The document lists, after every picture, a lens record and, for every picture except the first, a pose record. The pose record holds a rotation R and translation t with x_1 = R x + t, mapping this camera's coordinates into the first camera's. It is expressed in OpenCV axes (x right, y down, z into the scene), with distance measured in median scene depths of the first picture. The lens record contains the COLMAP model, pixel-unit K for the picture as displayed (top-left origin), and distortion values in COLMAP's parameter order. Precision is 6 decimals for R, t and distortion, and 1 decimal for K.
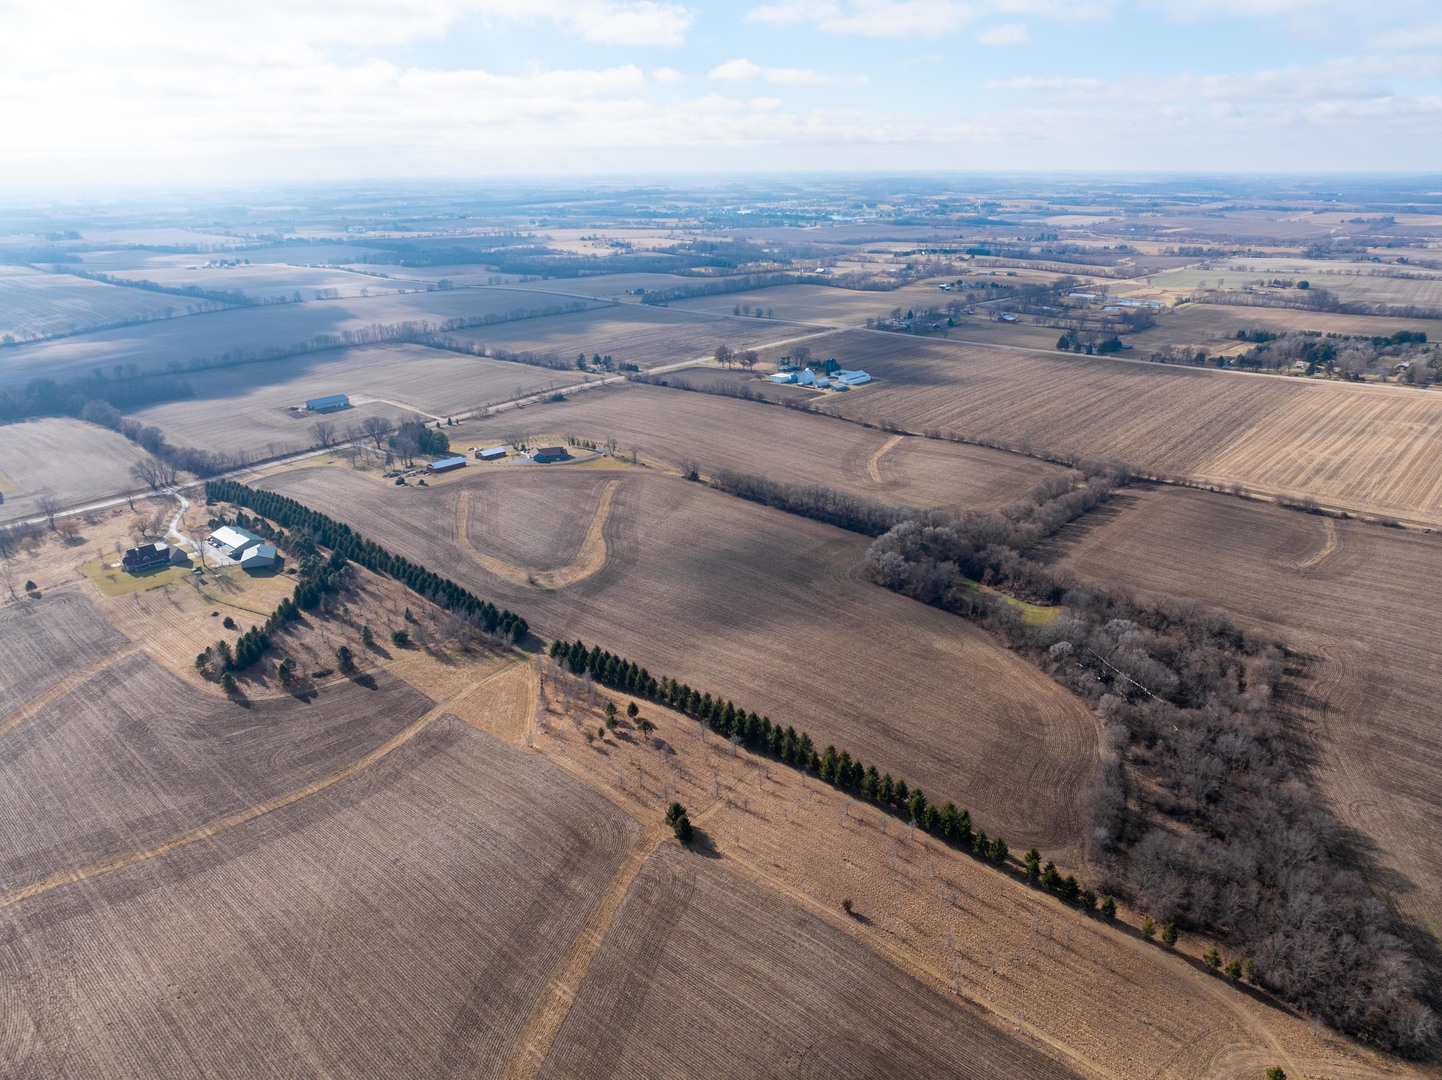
lens RADIAL K [[1015.3, 0, 721.0], [0, 1015.3, 540.0], [0, 0, 1]] dist [-0.032818, -0.004534]
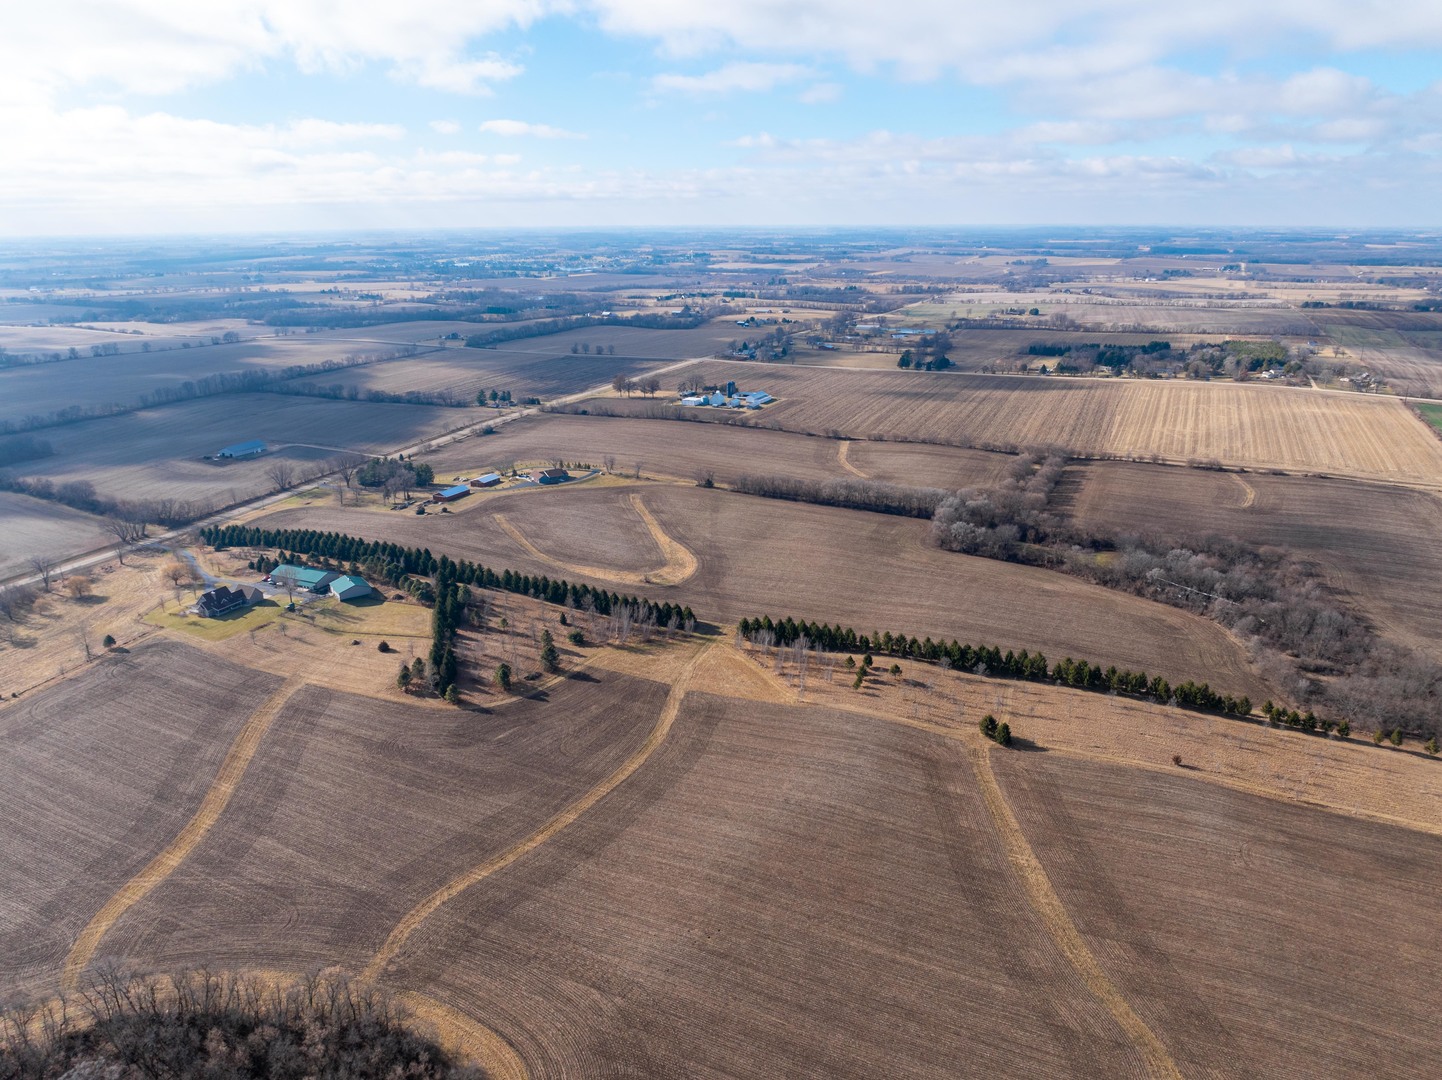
lens RADIAL K [[1013.9, 0, 721.2], [0, 1013.9, 523.8], [0, 0, 1]] dist [-0.031620, -0.006236]
pose [[0.952760, -0.083986, 0.291882, -0.345897], [0.102796, 0.993461, -0.049689, 0.034968], [-0.285800, 0.077346, 0.955163, -0.021101]]
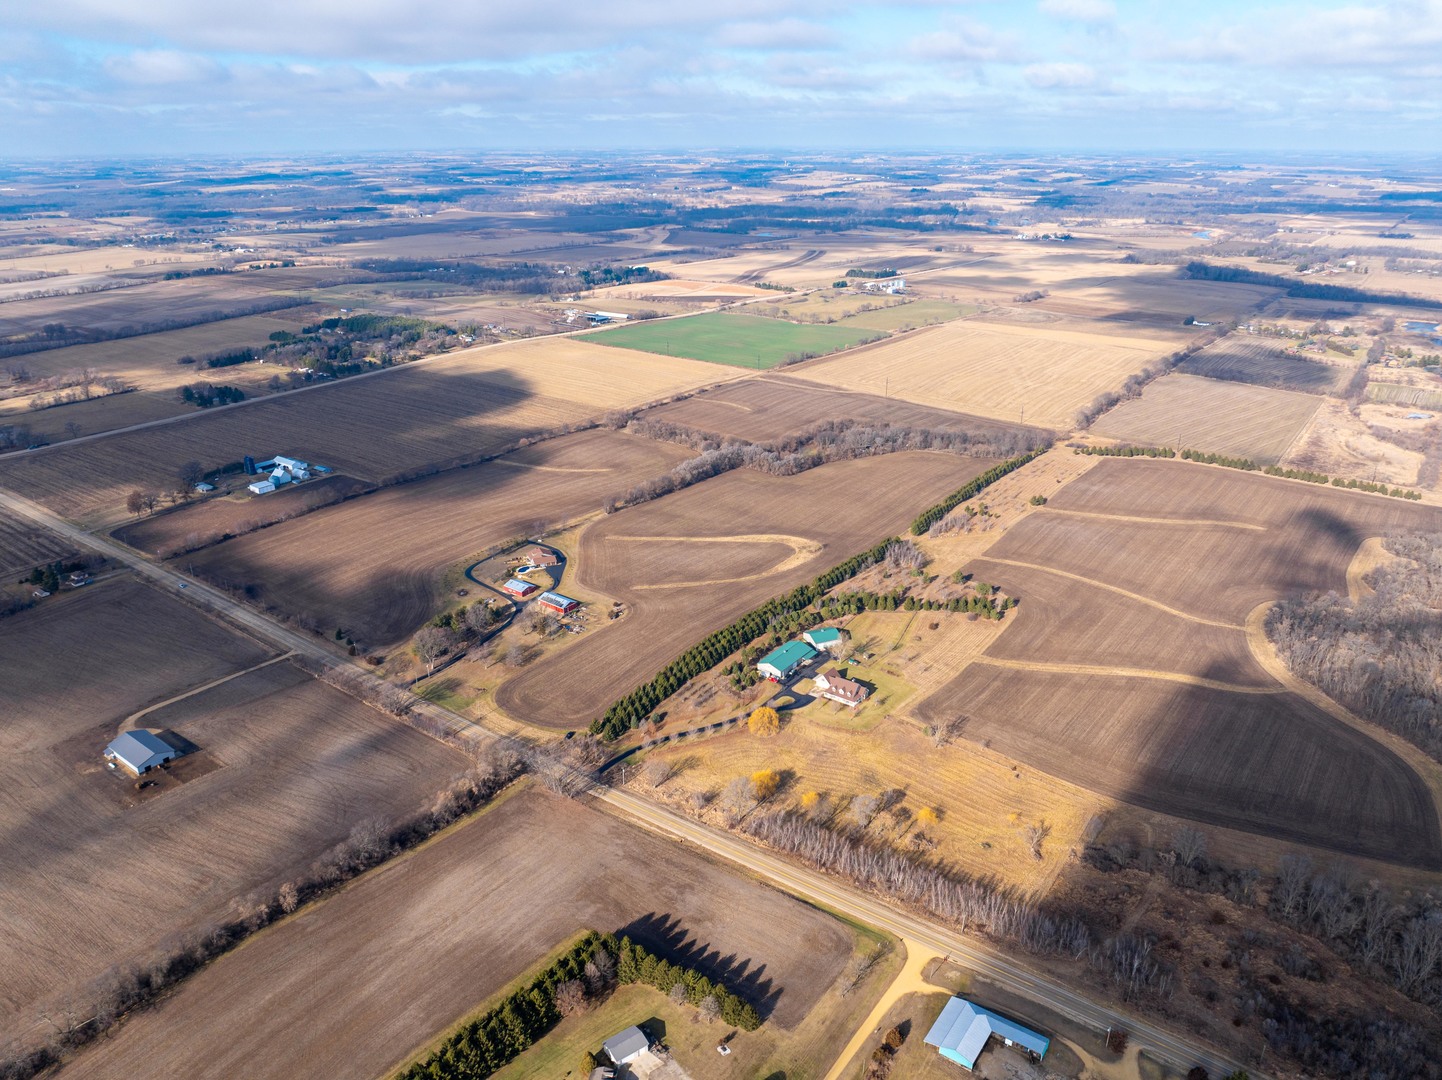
lens RADIAL K [[1015.3, 0, 721.0], [0, 1015.3, 540.0], [0, 0, 1]] dist [-0.032818, -0.004534]
pose [[-0.107262, -0.358623, 0.927299, -1.271395], [0.346501, 0.860721, 0.372955, -0.470878], [-0.931897, 0.361315, 0.031941, 0.894364]]
